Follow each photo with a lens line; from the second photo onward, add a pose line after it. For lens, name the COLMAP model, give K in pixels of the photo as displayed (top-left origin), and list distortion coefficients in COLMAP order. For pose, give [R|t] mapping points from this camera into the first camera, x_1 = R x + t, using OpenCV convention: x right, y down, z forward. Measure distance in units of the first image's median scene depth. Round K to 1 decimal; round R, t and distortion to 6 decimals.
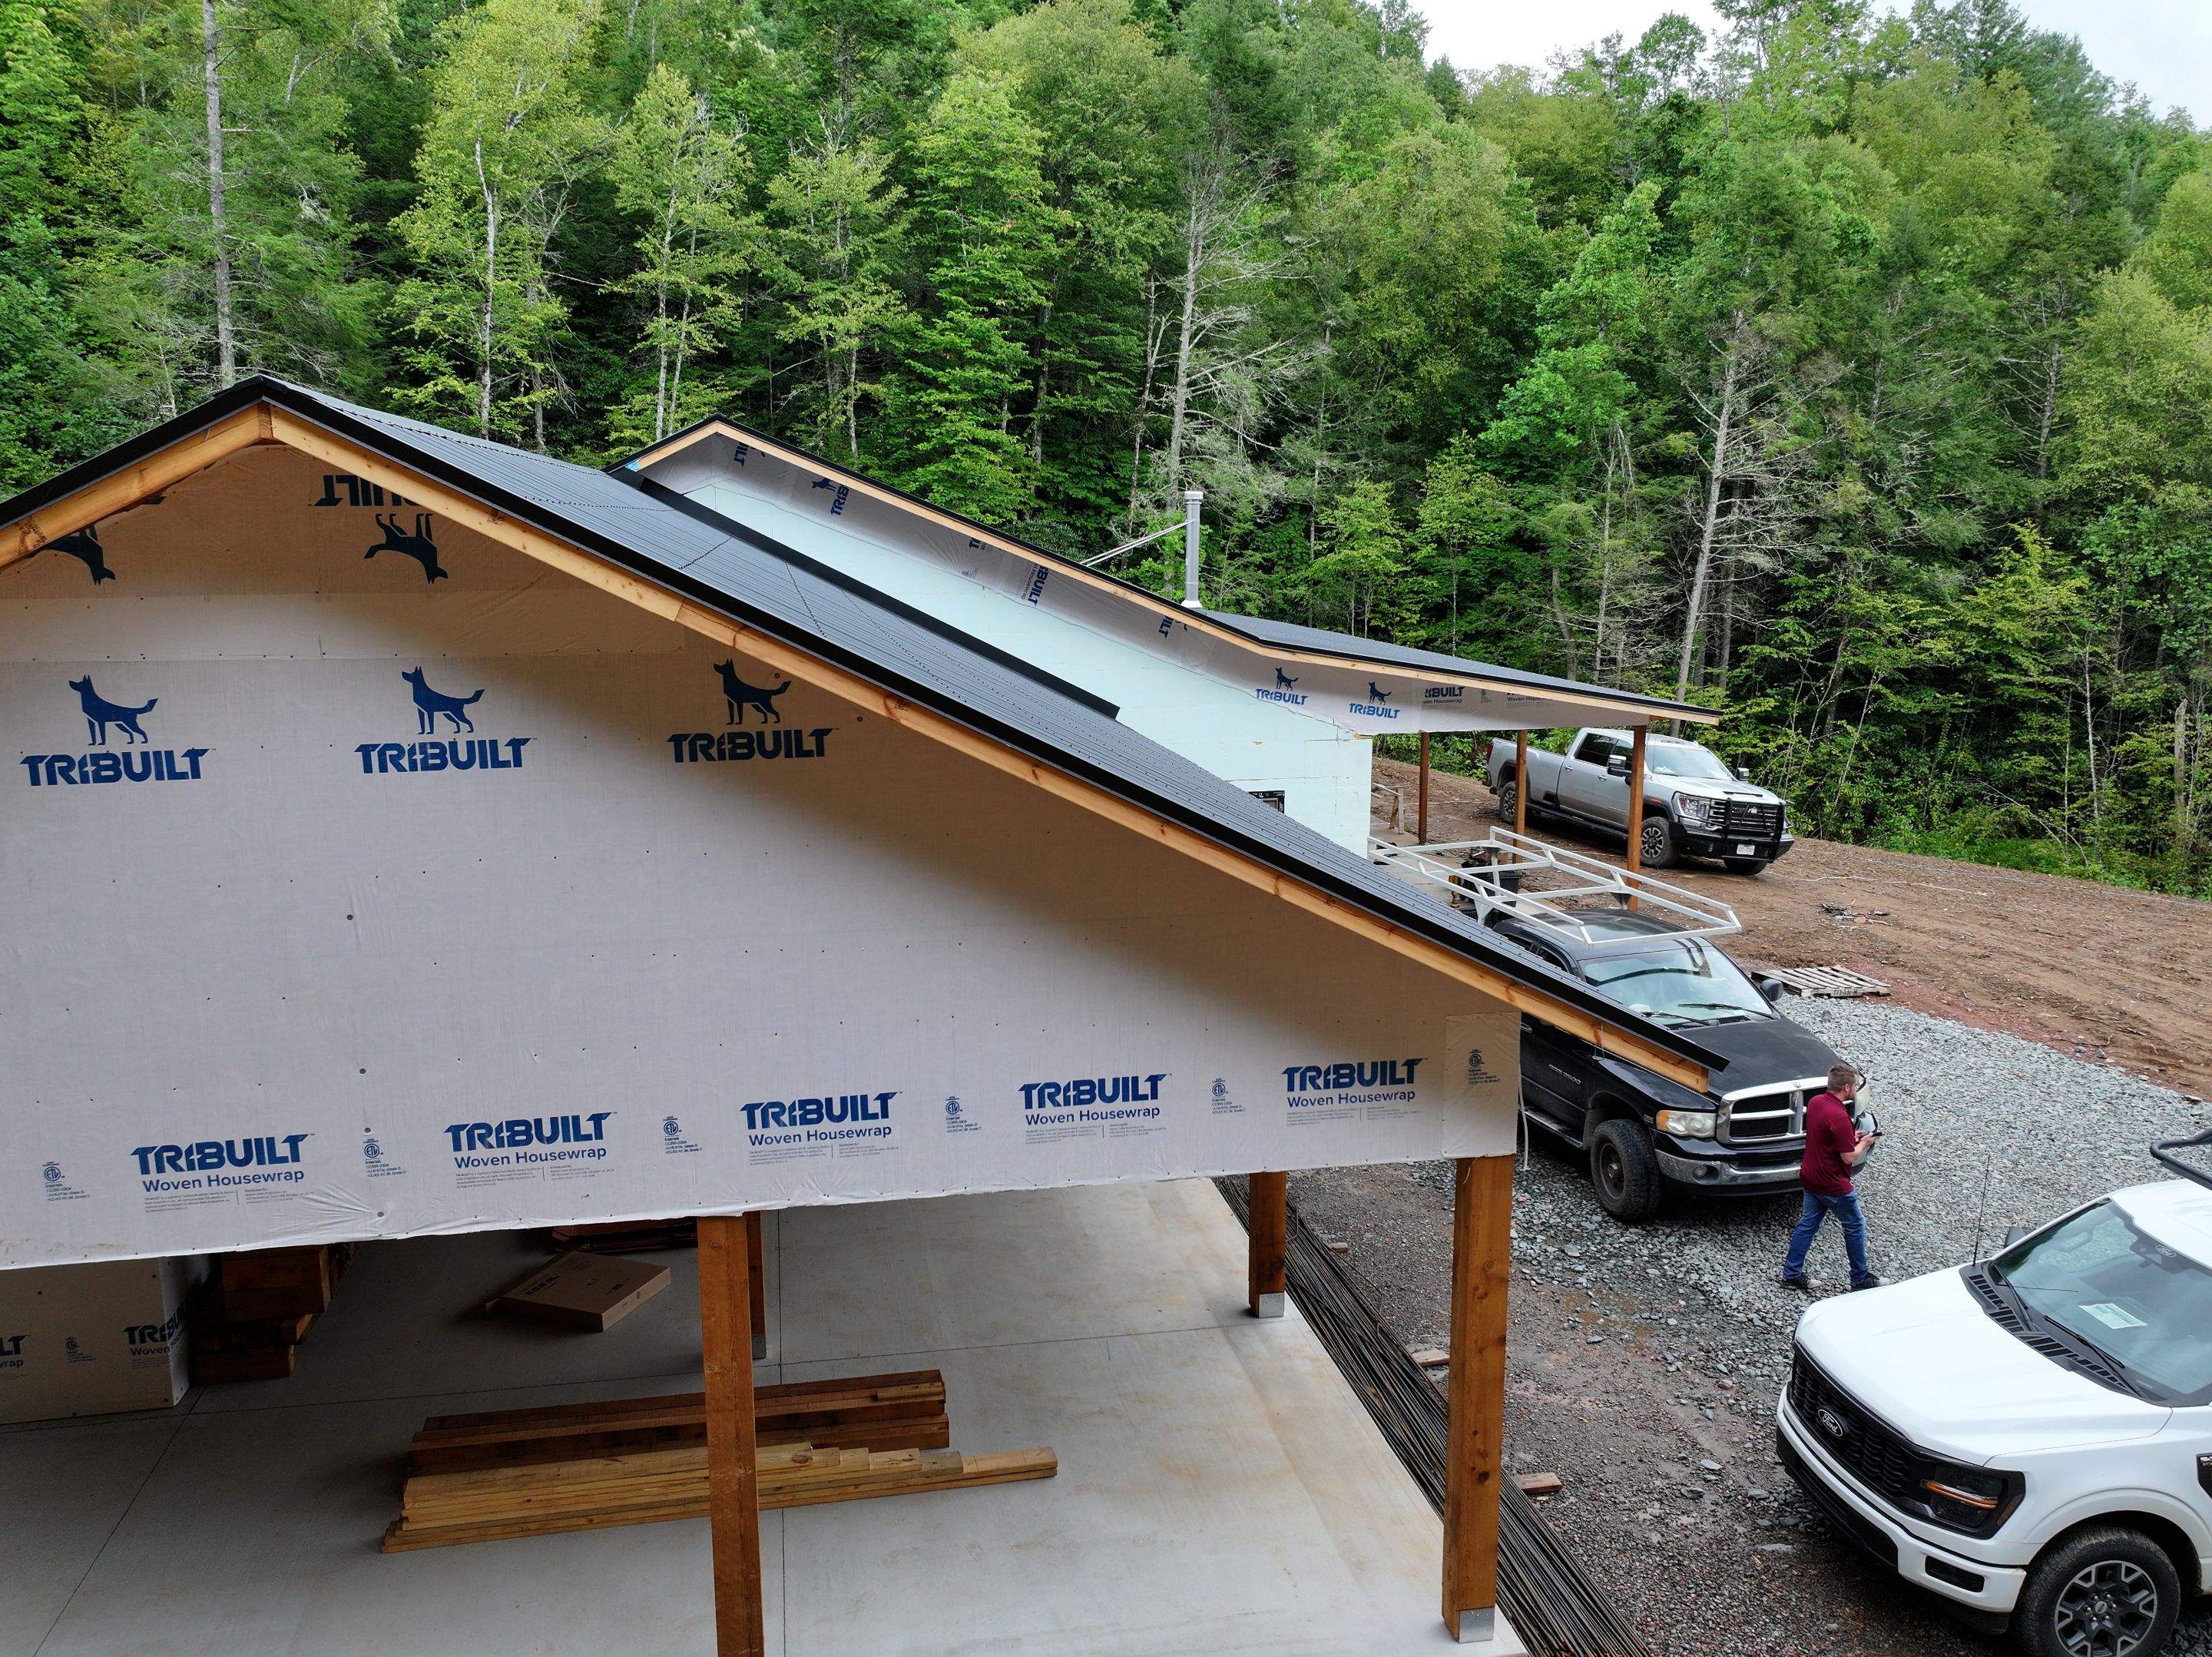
lens RADIAL K [[1752.6, 0, 1106.0], [0, 1752.6, 828.5], [0, 0, 1]] dist [-0.010483, 0.028007]
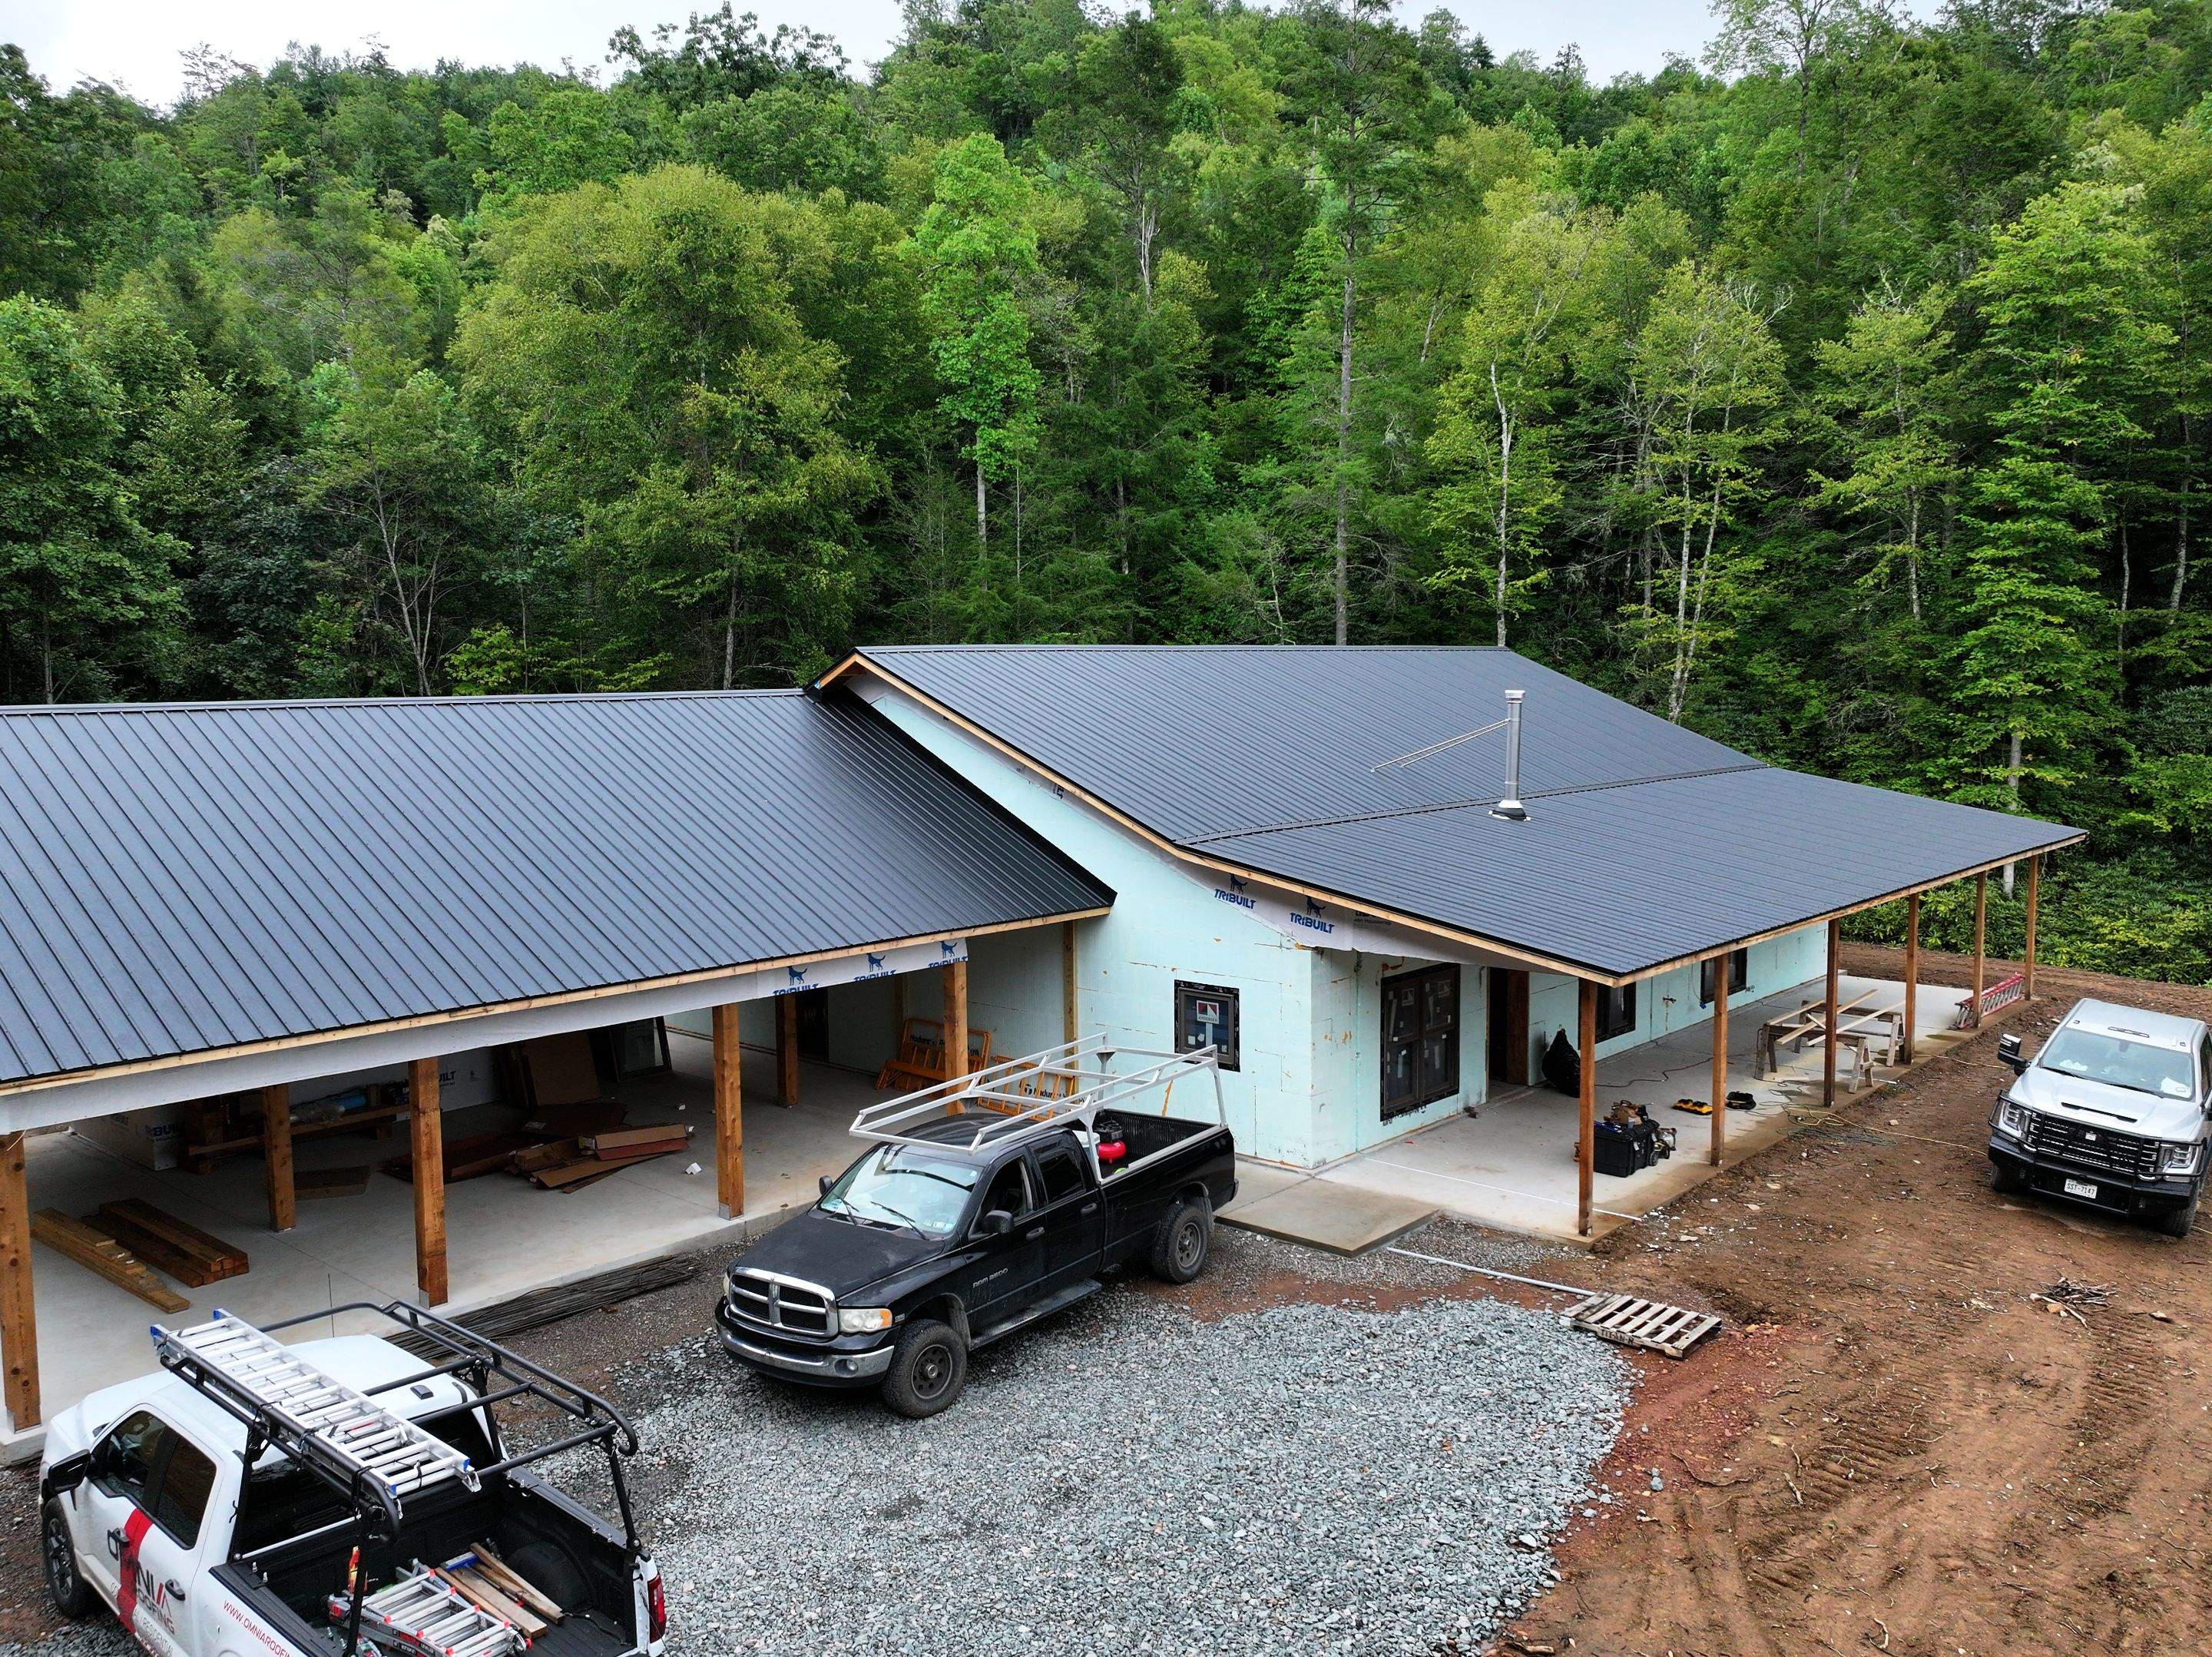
lens RADIAL K [[1752.6, 0, 1106.0], [0, 1752.6, 828.5], [0, 0, 1]] dist [-0.010483, 0.028007]
pose [[0.597812, 0.069379, -0.798628, 0.360295], [-0.131005, 0.991310, -0.011946, -0.038292], [0.790859, 0.111766, 0.601706, 0.123980]]
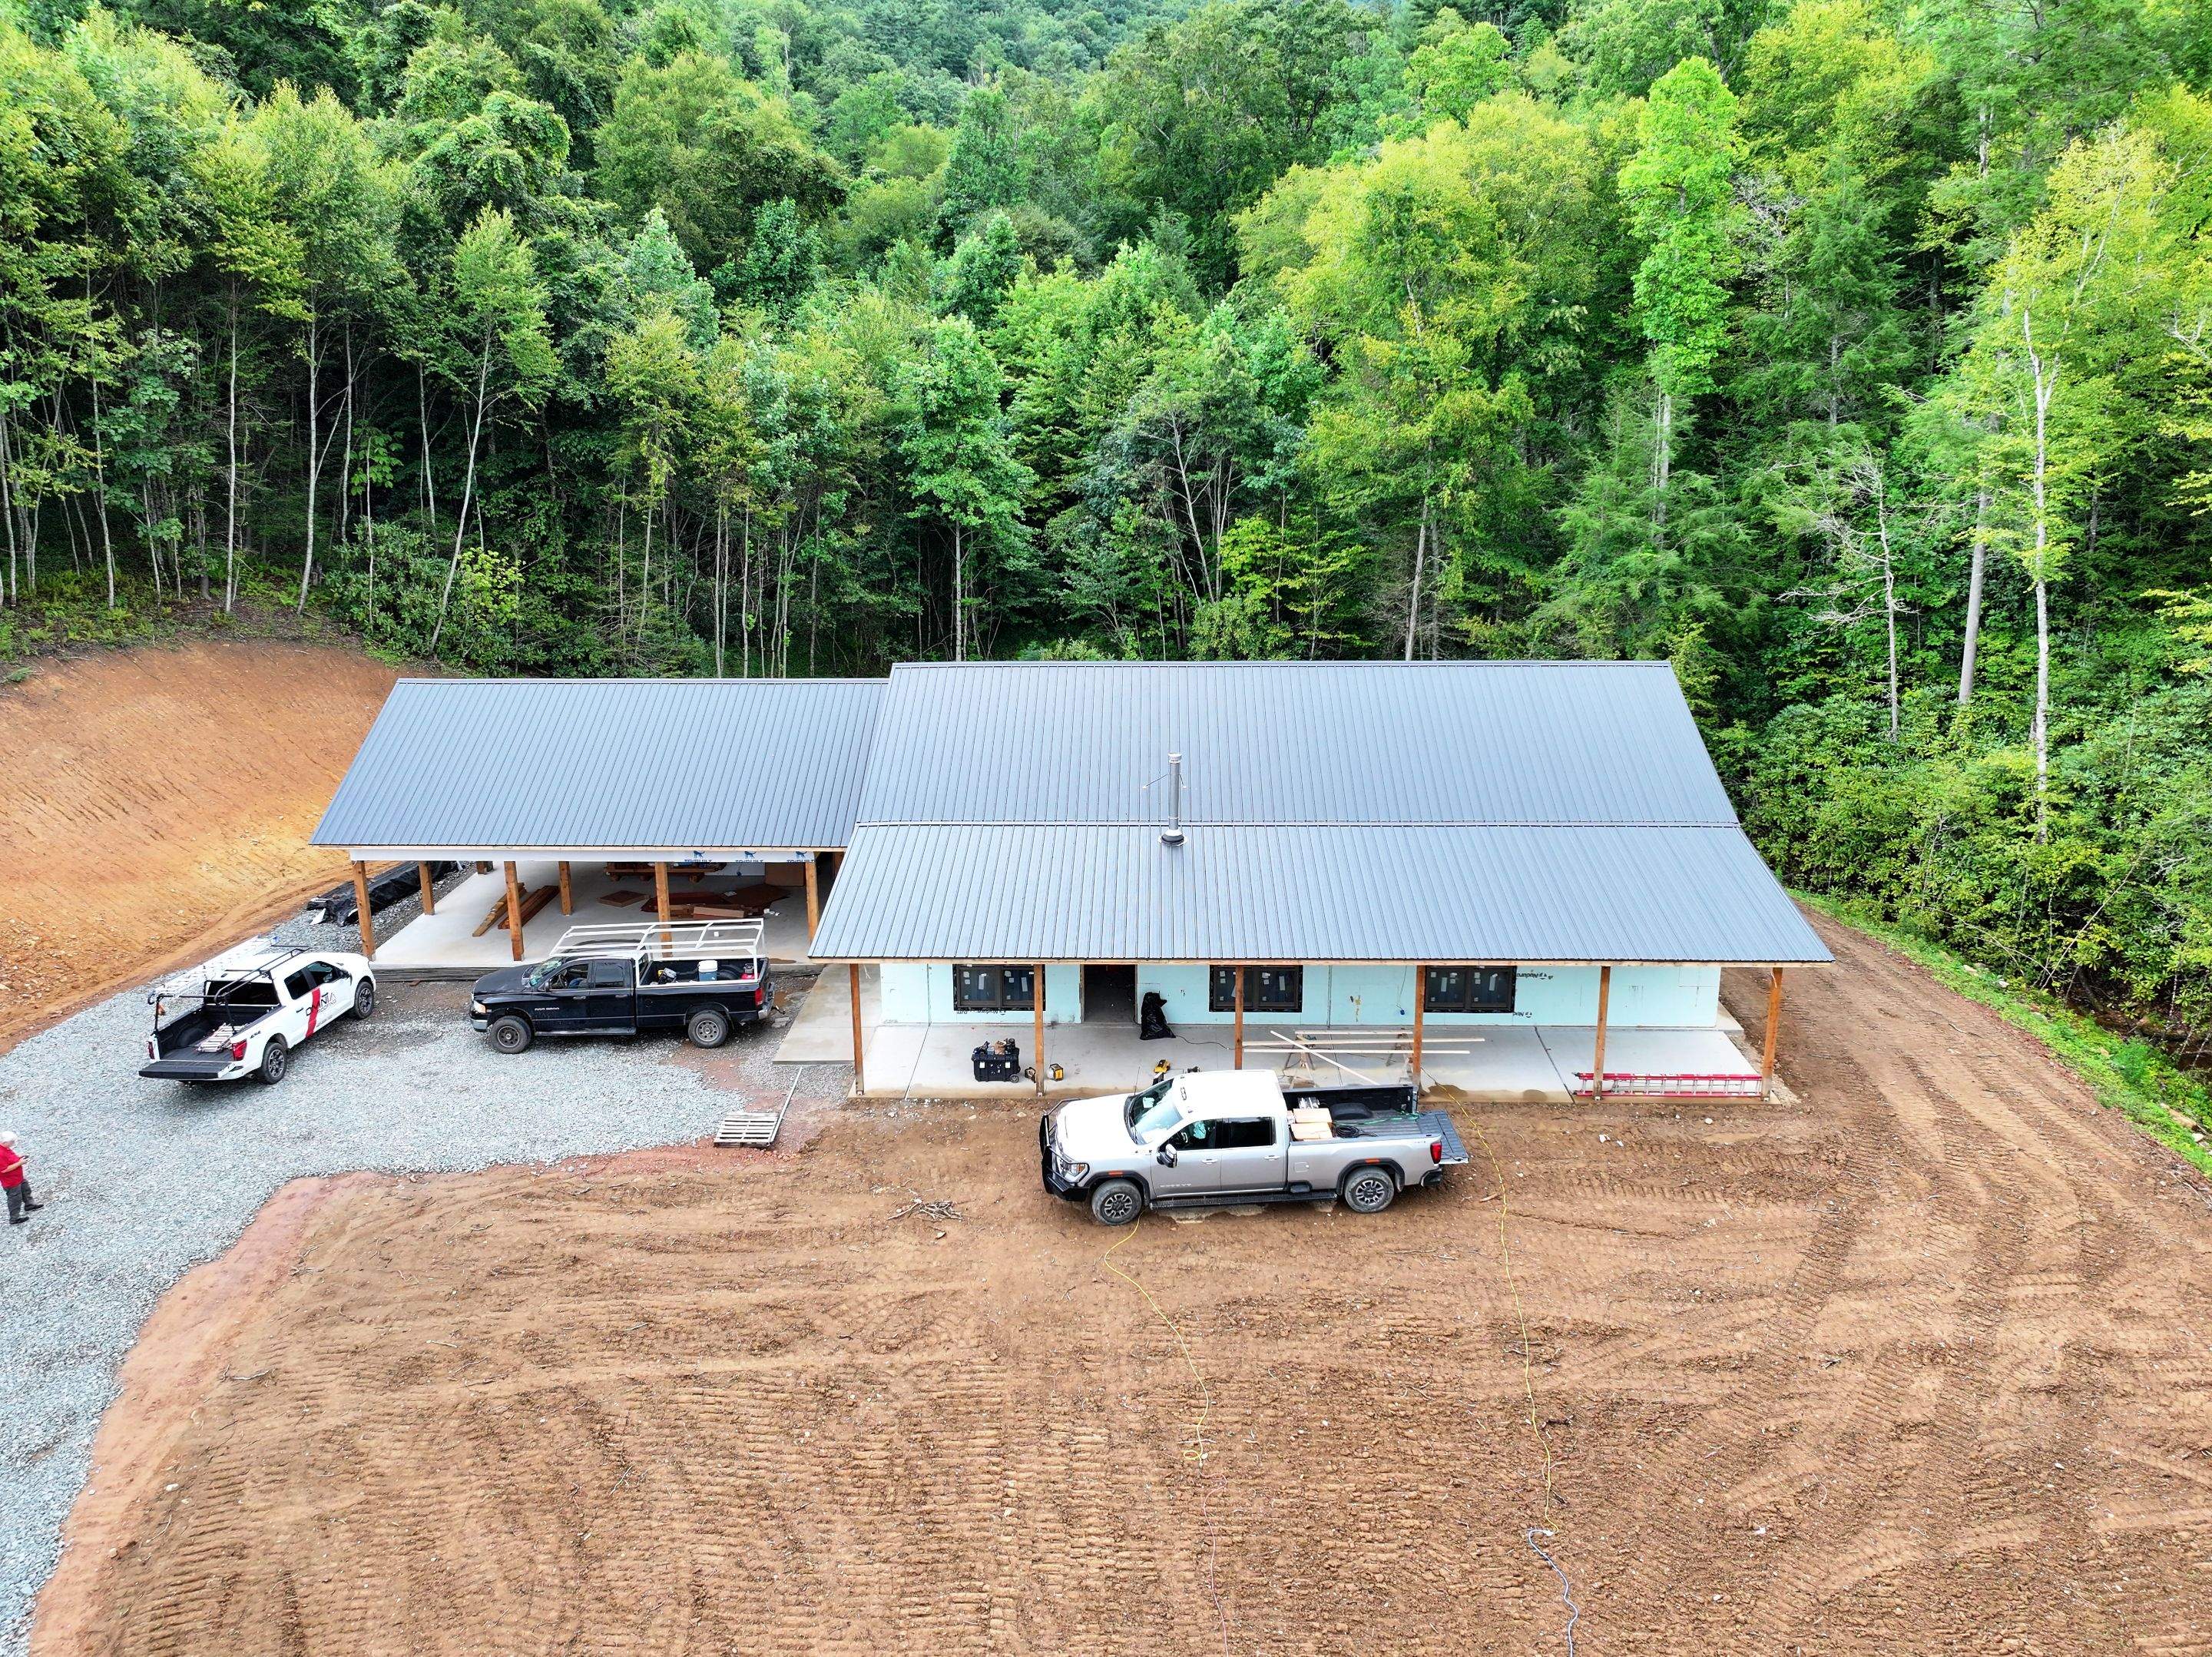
lens RADIAL K [[1752.6, 0, 1106.0], [0, 1752.6, 828.5], [0, 0, 1]] dist [-0.010483, 0.028007]
pose [[-0.228013, 0.255723, -0.939476, 0.703020], [-0.163137, 0.941219, 0.295791, -0.274775], [0.959894, 0.220707, -0.172893, 0.617462]]
